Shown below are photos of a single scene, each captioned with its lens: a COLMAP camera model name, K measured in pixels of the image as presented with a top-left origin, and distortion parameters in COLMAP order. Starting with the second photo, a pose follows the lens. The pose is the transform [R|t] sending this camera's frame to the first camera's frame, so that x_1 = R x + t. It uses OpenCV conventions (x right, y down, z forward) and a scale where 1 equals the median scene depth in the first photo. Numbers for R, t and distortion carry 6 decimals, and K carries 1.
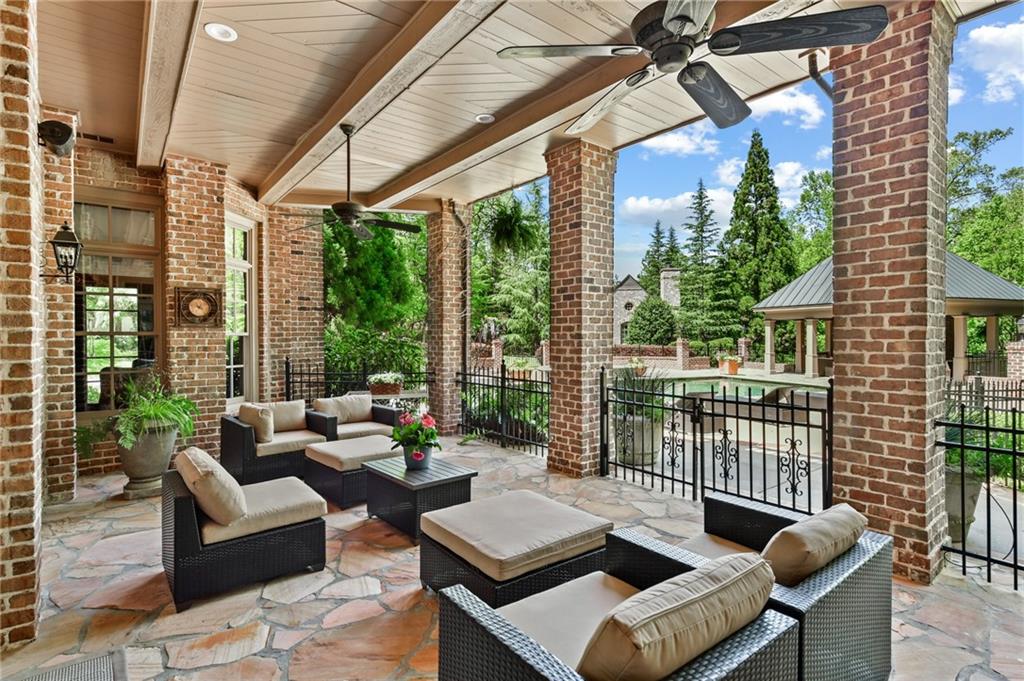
lens RADIAL K [[494.0, 0, 512.7], [0, 494.0, 334.5], [0, 0, 1]] dist [0.001816, 0.000079]
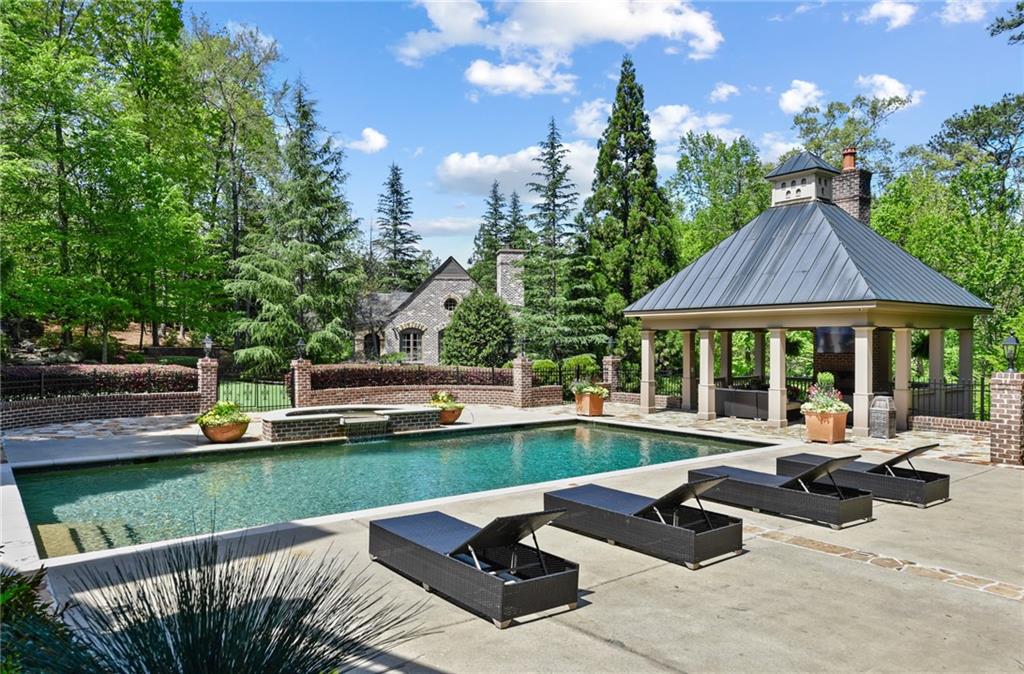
lens RADIAL K [[696.1, 0, 511.7], [0, 696.1, 339.1], [0, 0, 1]] dist [0.000182, -0.000261]
pose [[0.955144, 0.006706, 0.296065, 0.047711], [-0.004891, 0.999964, -0.006871, -0.006216], [-0.296101, 0.005115, 0.955143, 0.109996]]
